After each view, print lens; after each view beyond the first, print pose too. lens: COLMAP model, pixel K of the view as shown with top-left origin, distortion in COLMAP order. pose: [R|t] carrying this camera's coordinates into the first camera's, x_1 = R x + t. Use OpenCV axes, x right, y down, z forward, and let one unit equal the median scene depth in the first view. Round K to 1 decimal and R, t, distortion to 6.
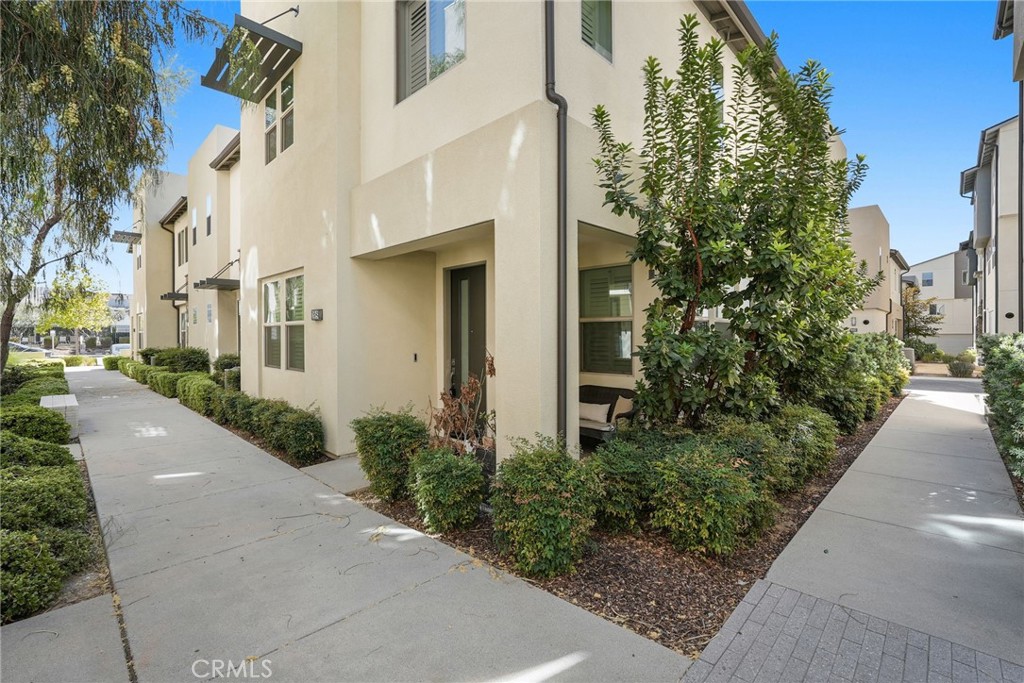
lens RADIAL K [[451.9, 0, 512.0], [0, 451.9, 341.5], [0, 0, 1]] dist [0.000734, 0.000411]
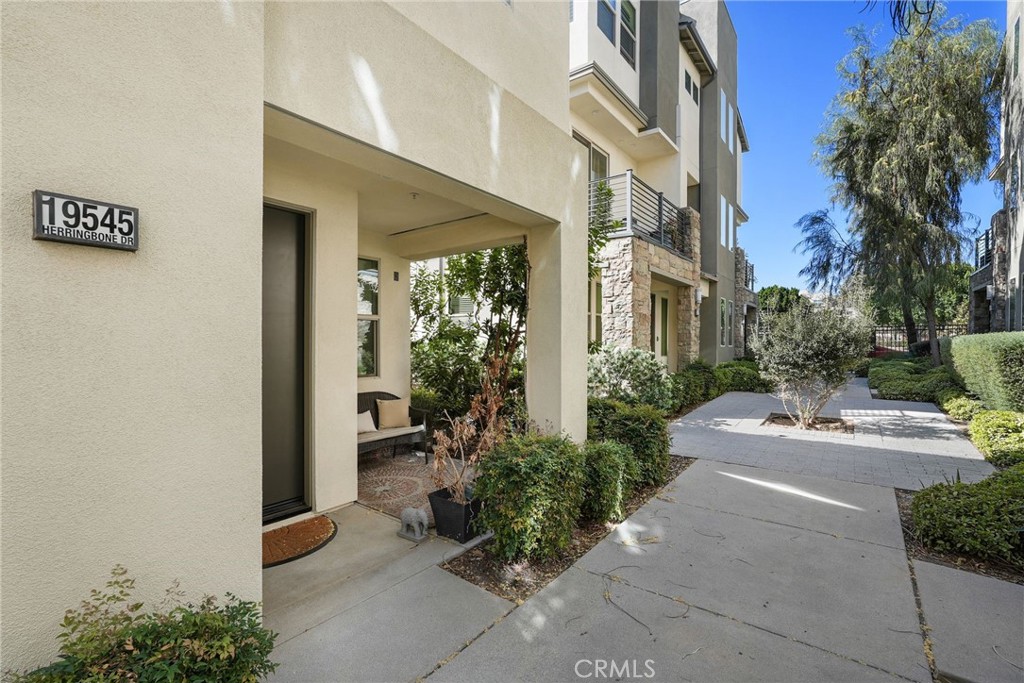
lens RADIAL K [[451.9, 0, 512.0], [0, 451.9, 341.5], [0, 0, 1]] dist [0.000734, 0.000411]
pose [[-0.126033, 0.007804, 0.991995, -0.719749], [0.011692, 0.999911, -0.006381, 0.009704], [-0.991957, 0.010794, -0.126113, 0.830869]]
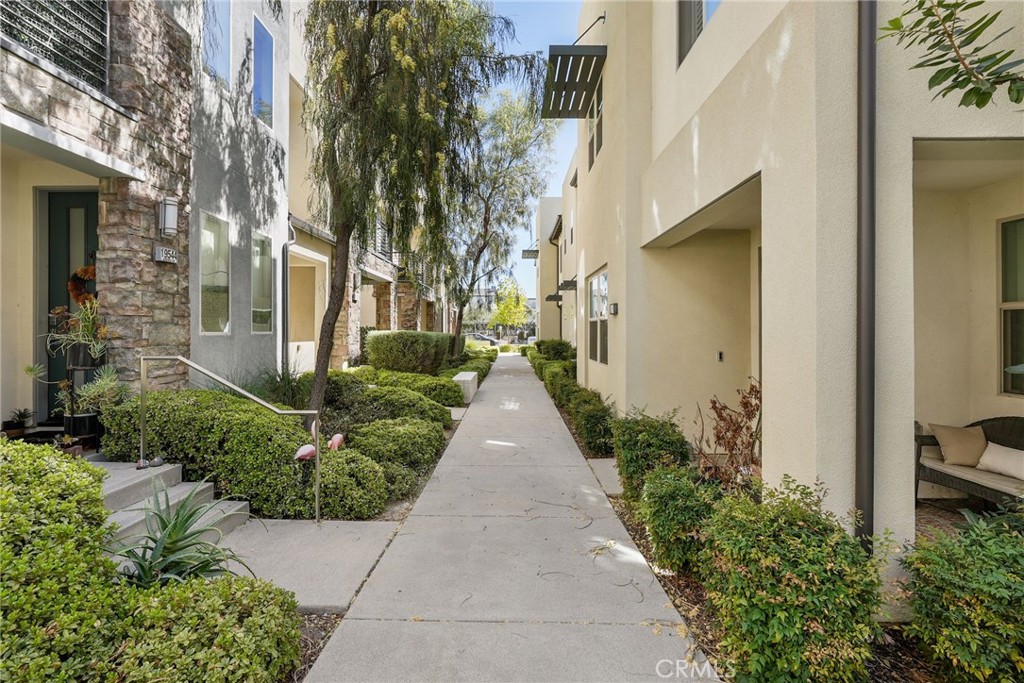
lens RADIAL K [[458.0, 0, 512.0], [0, 458.0, 330.8], [0, 0, 1]] dist [-0.000832, 0.000453]
pose [[0.705155, 0.006434, -0.709024, 0.134914], [-0.017054, 0.999823, -0.007888, 0.001073], [0.708848, 0.017654, 0.705141, 0.130436]]
